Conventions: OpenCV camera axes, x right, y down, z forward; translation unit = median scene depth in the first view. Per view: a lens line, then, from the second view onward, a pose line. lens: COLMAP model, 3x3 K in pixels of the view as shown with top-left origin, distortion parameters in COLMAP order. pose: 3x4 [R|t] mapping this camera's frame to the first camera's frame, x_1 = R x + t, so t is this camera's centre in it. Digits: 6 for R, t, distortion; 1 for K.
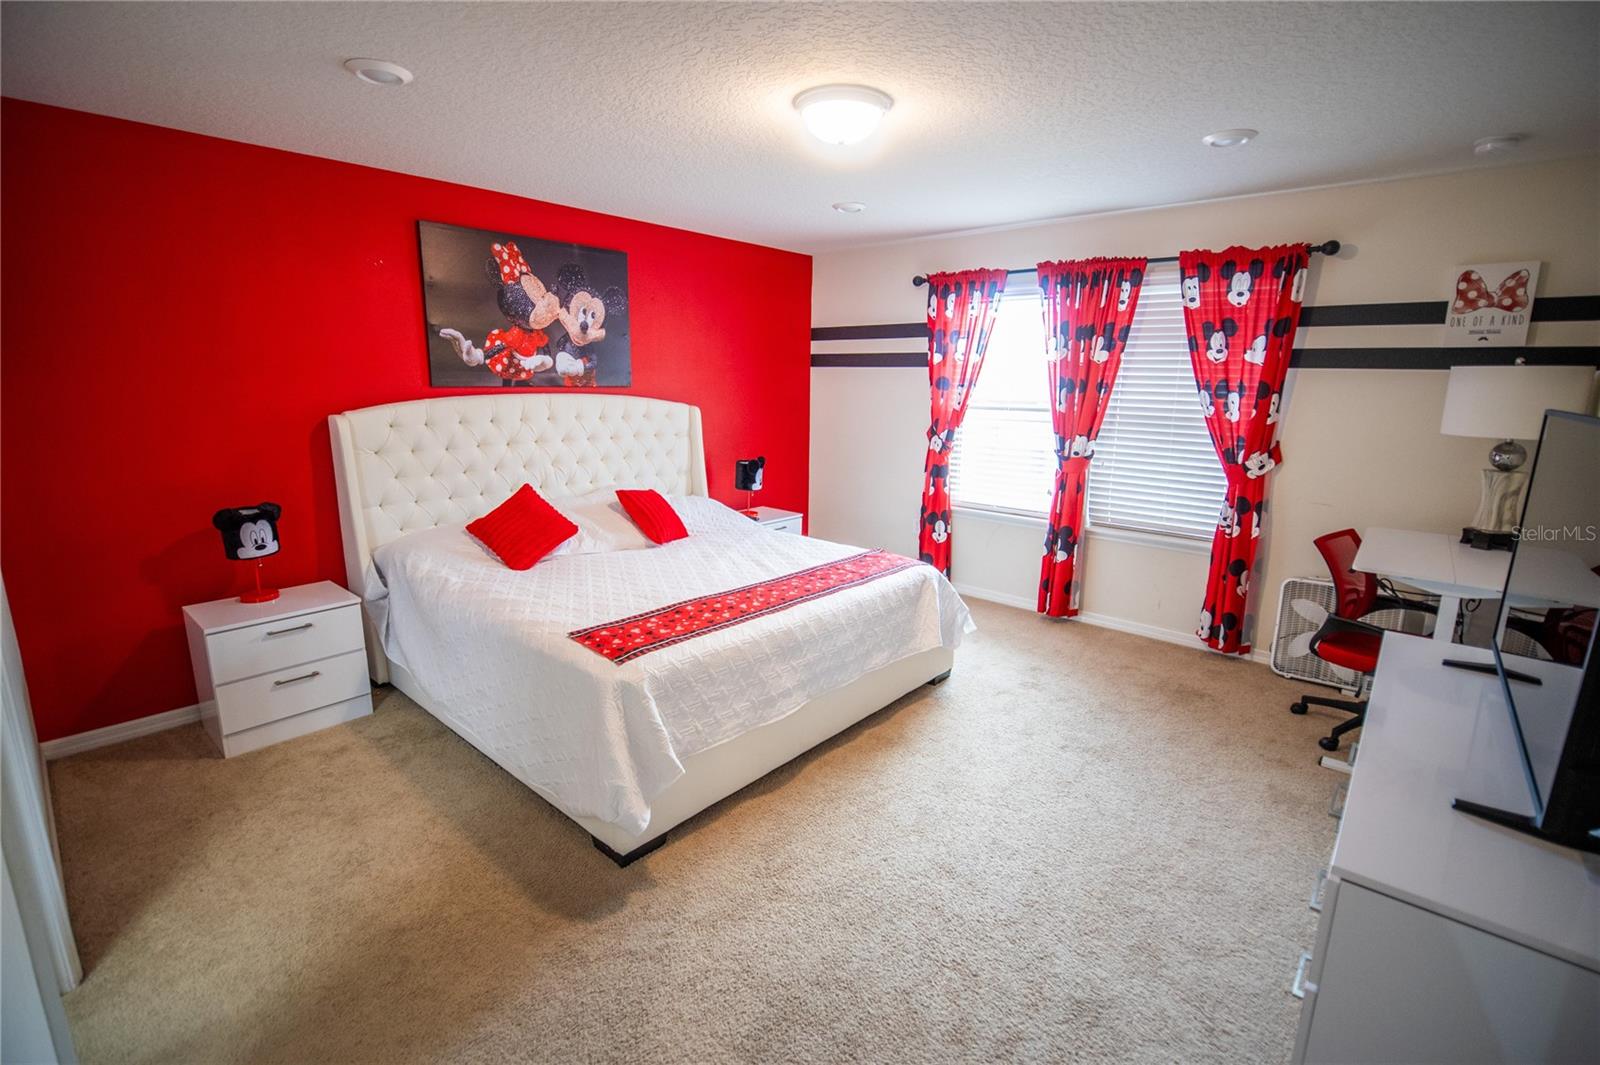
lens RADIAL K [[719.9, 0, 799.0], [0, 719.9, 529.6], [0, 0, 1]] dist [-0.022432, -0.000034]
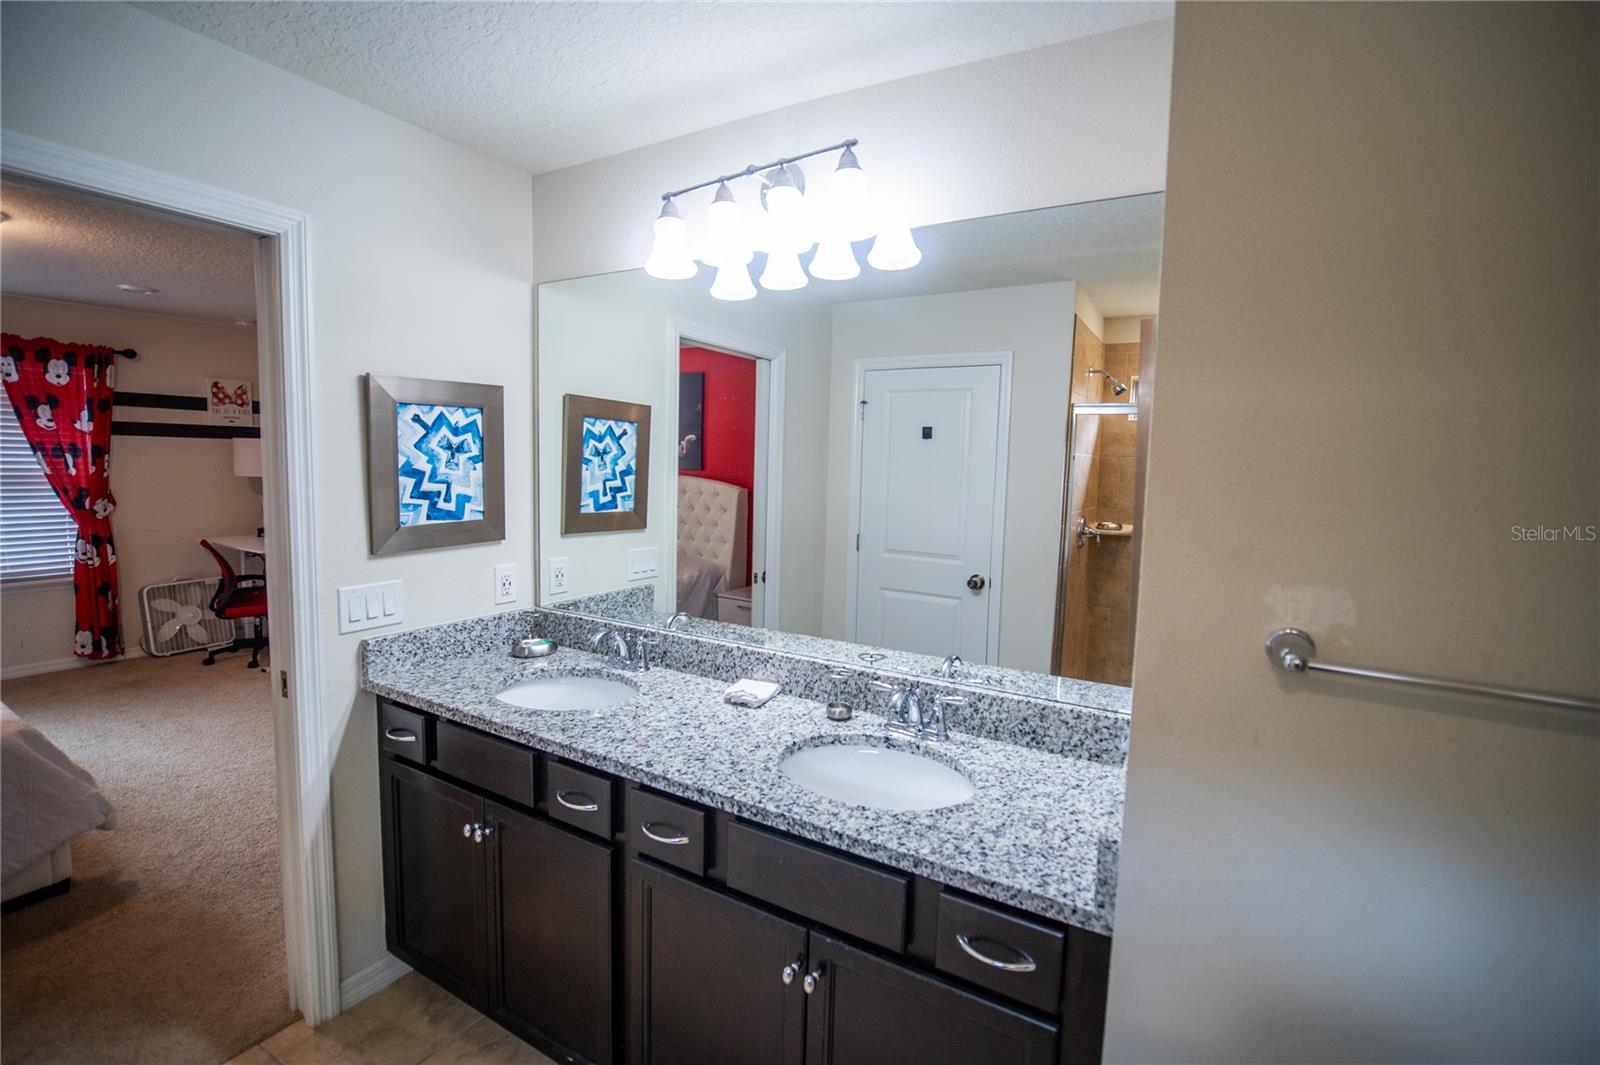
lens RADIAL K [[719.9, 0, 799.0], [0, 719.9, 530.5], [0, 0, 1]] dist [-0.022432, -0.000034]
pose [[-0.188906, -0.113857, 0.975372, -0.859489], [0.169963, 0.974474, 0.146670, -0.023349], [-0.967175, 0.193484, -0.164733, -0.011575]]
